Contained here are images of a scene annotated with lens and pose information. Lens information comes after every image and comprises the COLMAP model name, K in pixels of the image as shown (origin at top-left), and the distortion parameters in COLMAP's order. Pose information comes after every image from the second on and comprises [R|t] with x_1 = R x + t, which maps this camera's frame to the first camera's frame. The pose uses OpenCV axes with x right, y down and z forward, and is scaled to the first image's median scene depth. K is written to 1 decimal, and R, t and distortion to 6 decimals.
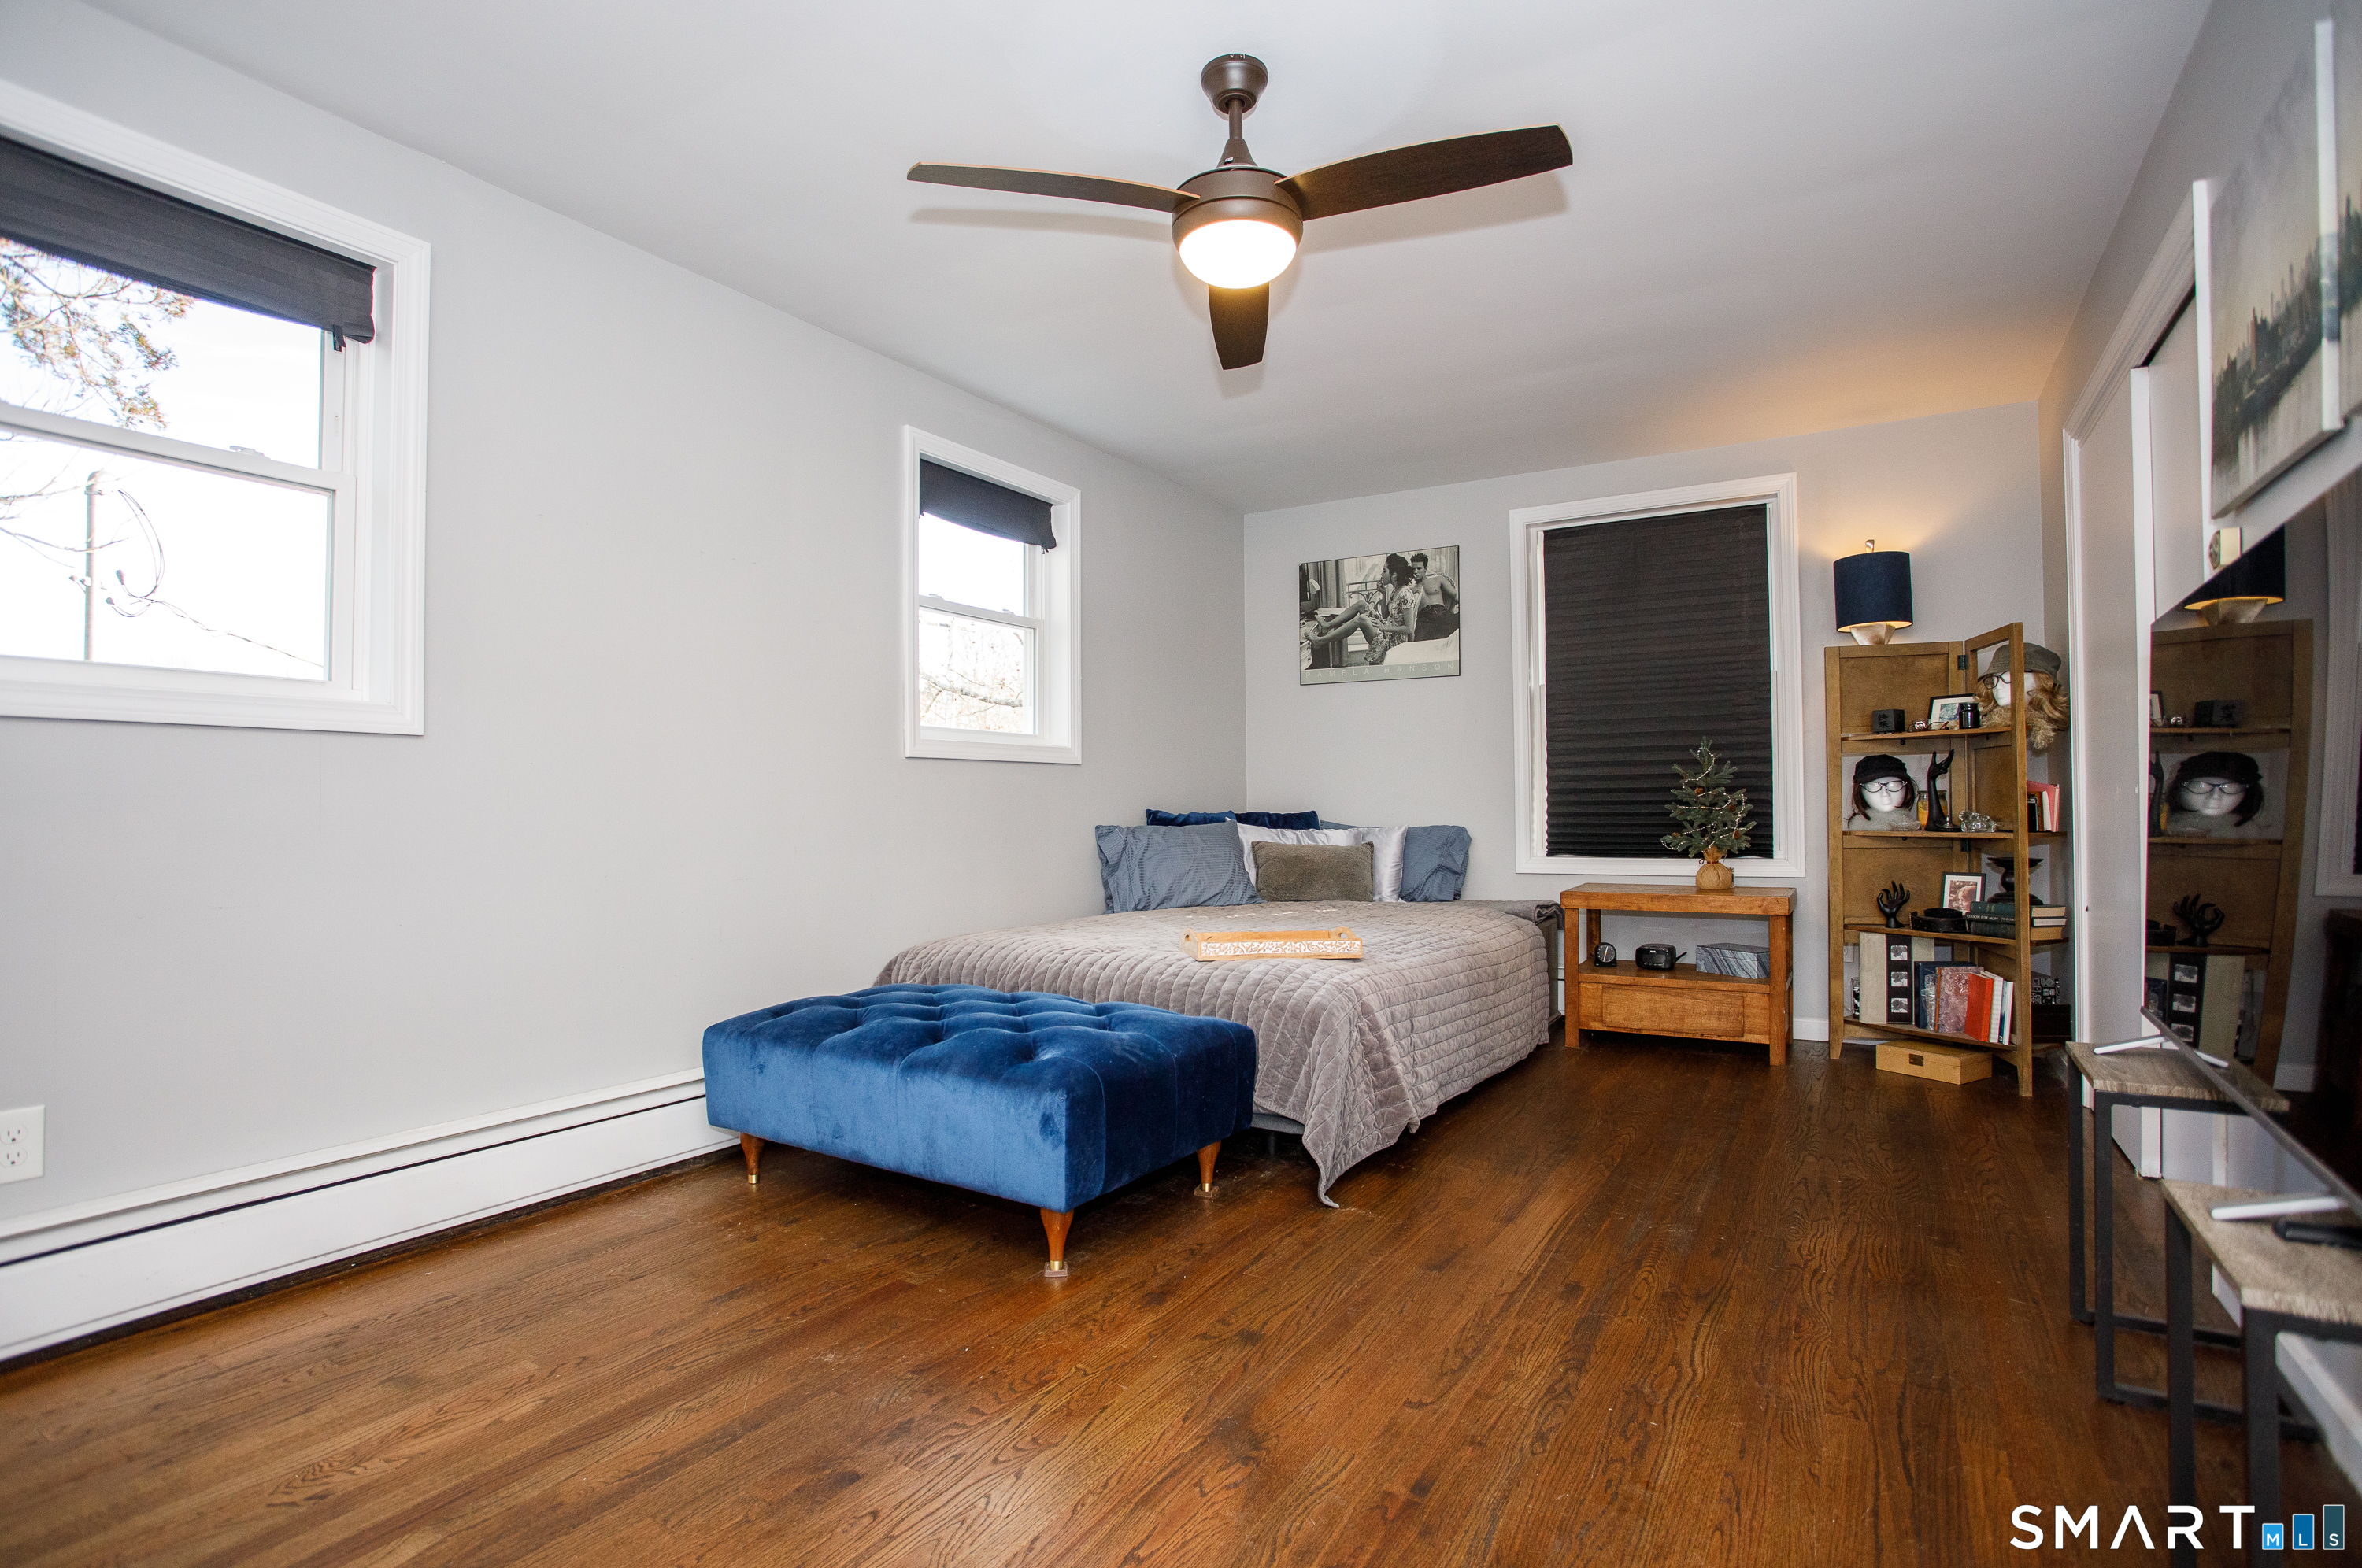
lens RADIAL K [[1167.6, 0, 1177.3], [0, 1167.6, 796.3], [0, 0, 1]] dist [-0.087629, 0.041932]
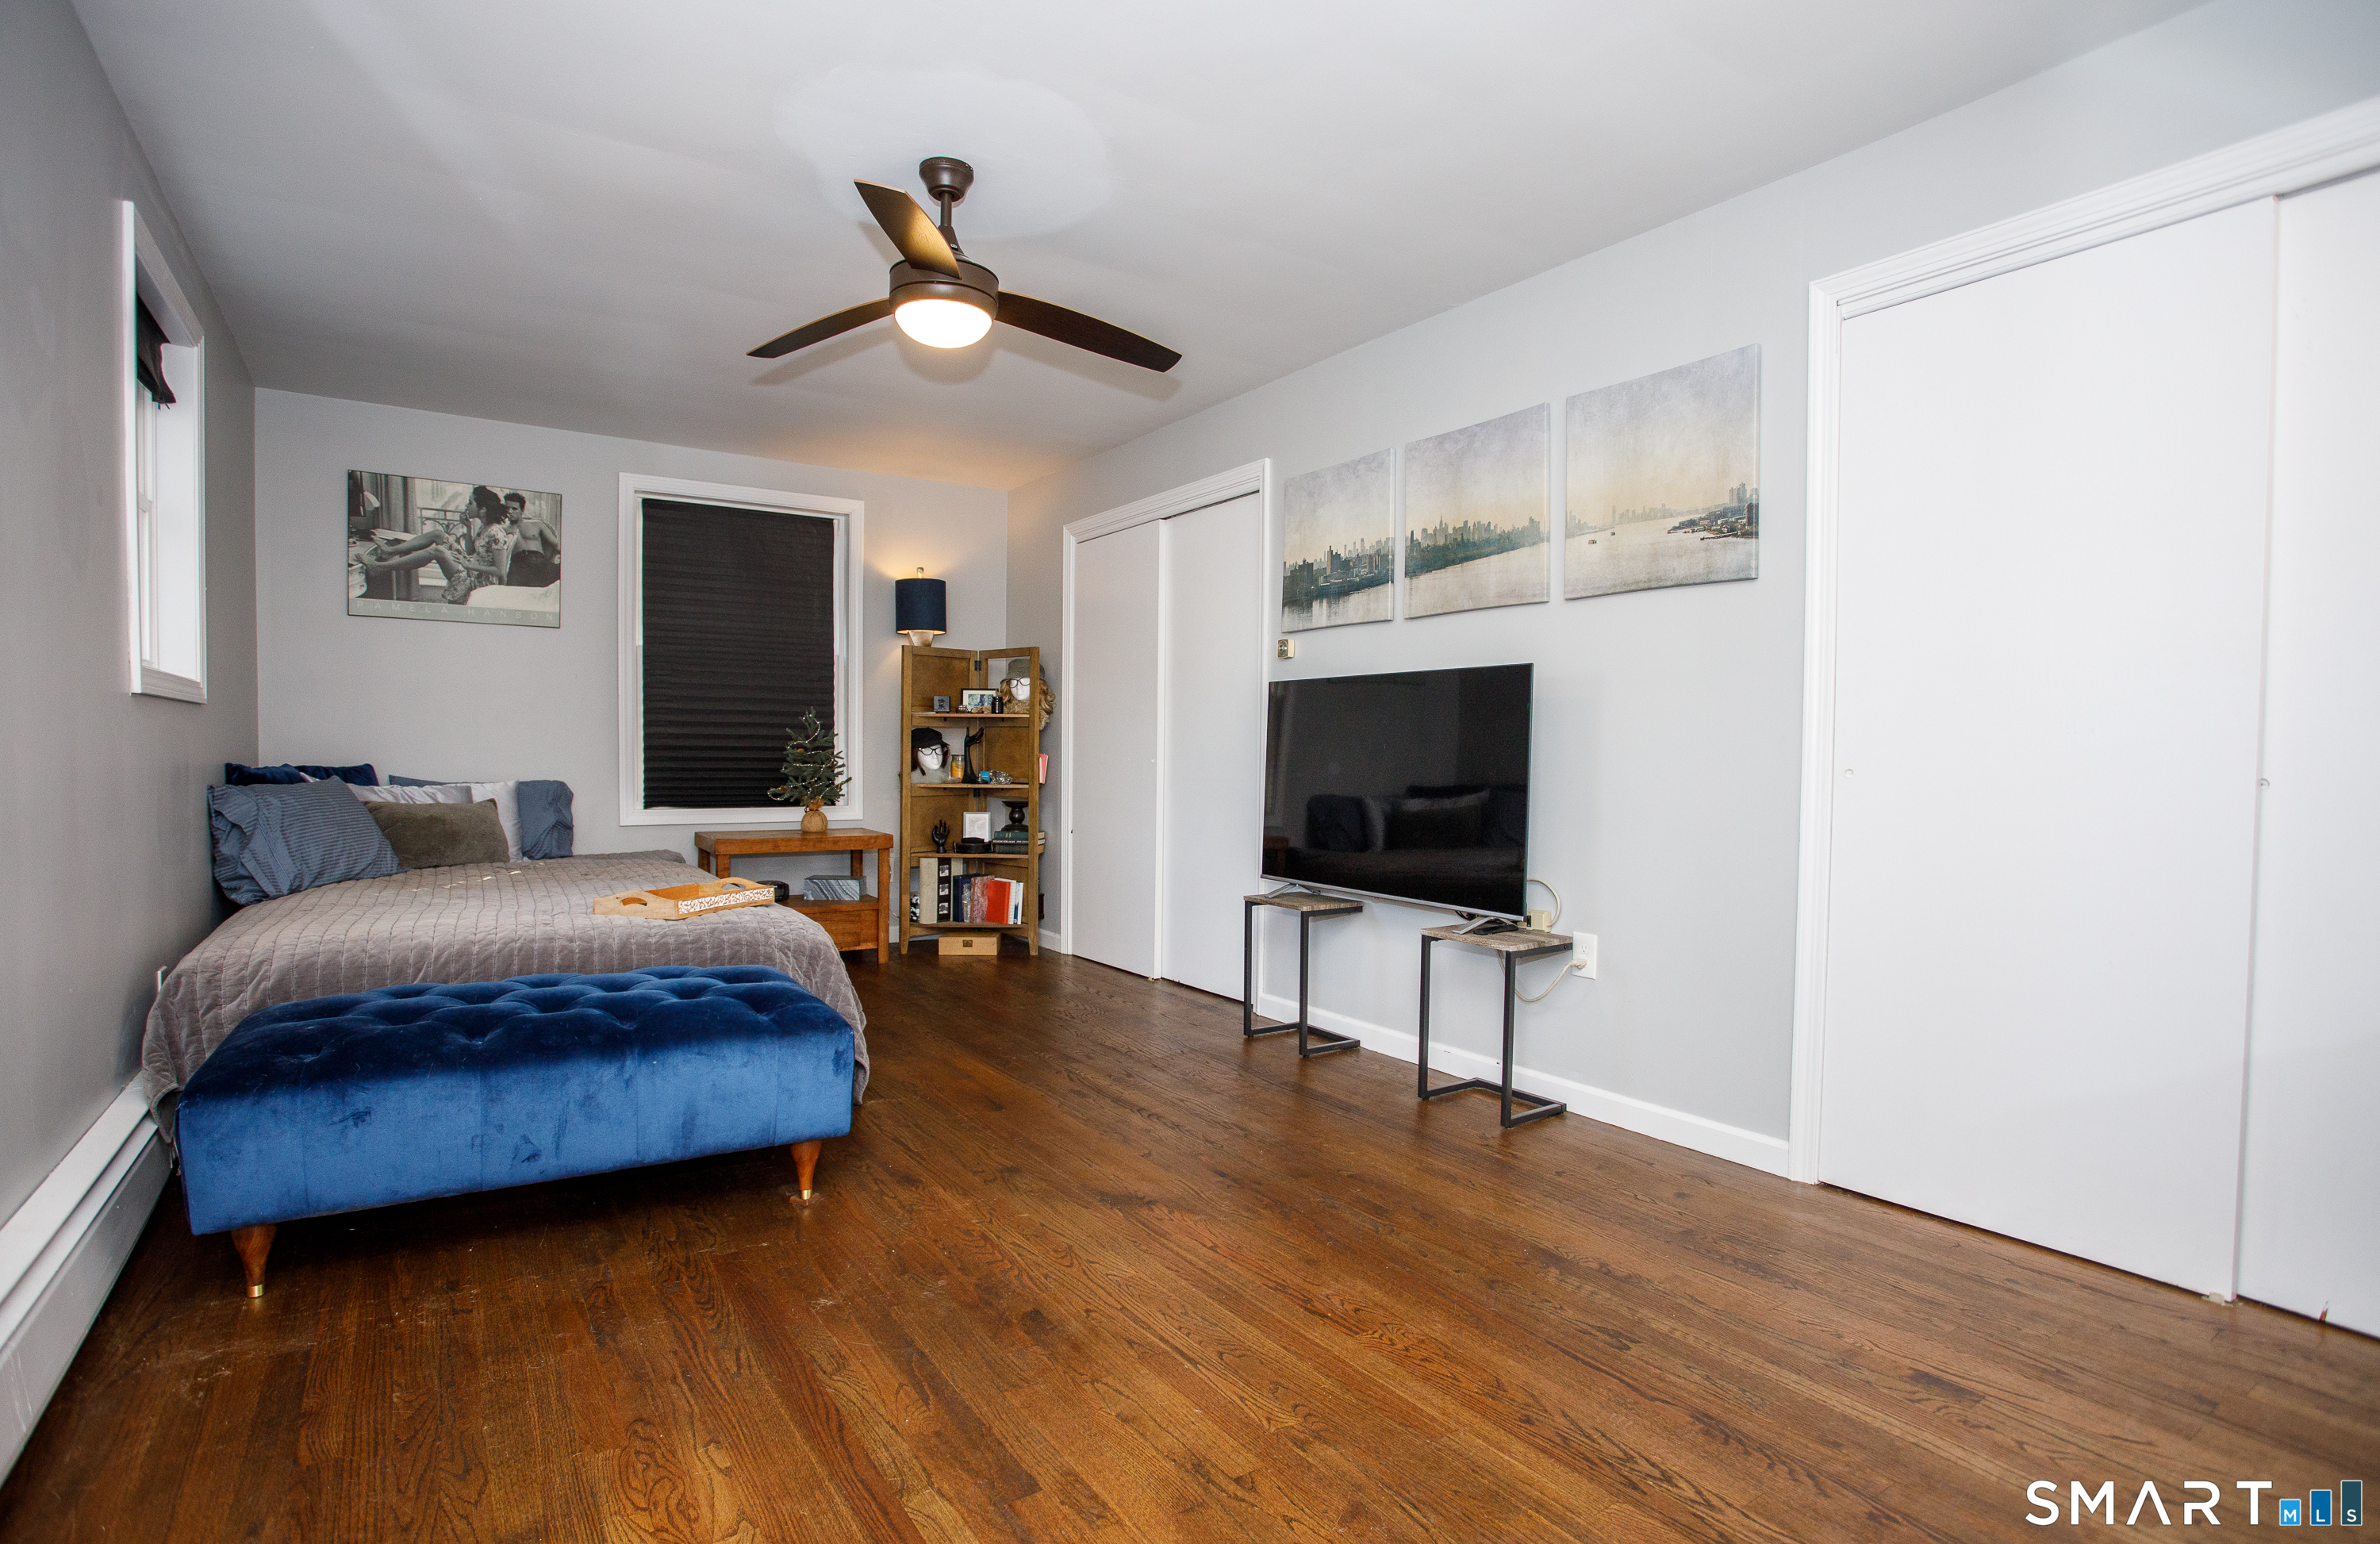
lens RADIAL K [[1169.3, 0, 1190.0], [0, 1169.3, 772.0], [0, 0, 1]] dist [-0.002828, -0.000223]
pose [[0.428214, -0.002514, 0.903674, -0.521671], [-0.022790, 0.999648, 0.013580, -0.009479], [-0.903390, -0.026410, 0.428006, 0.111856]]
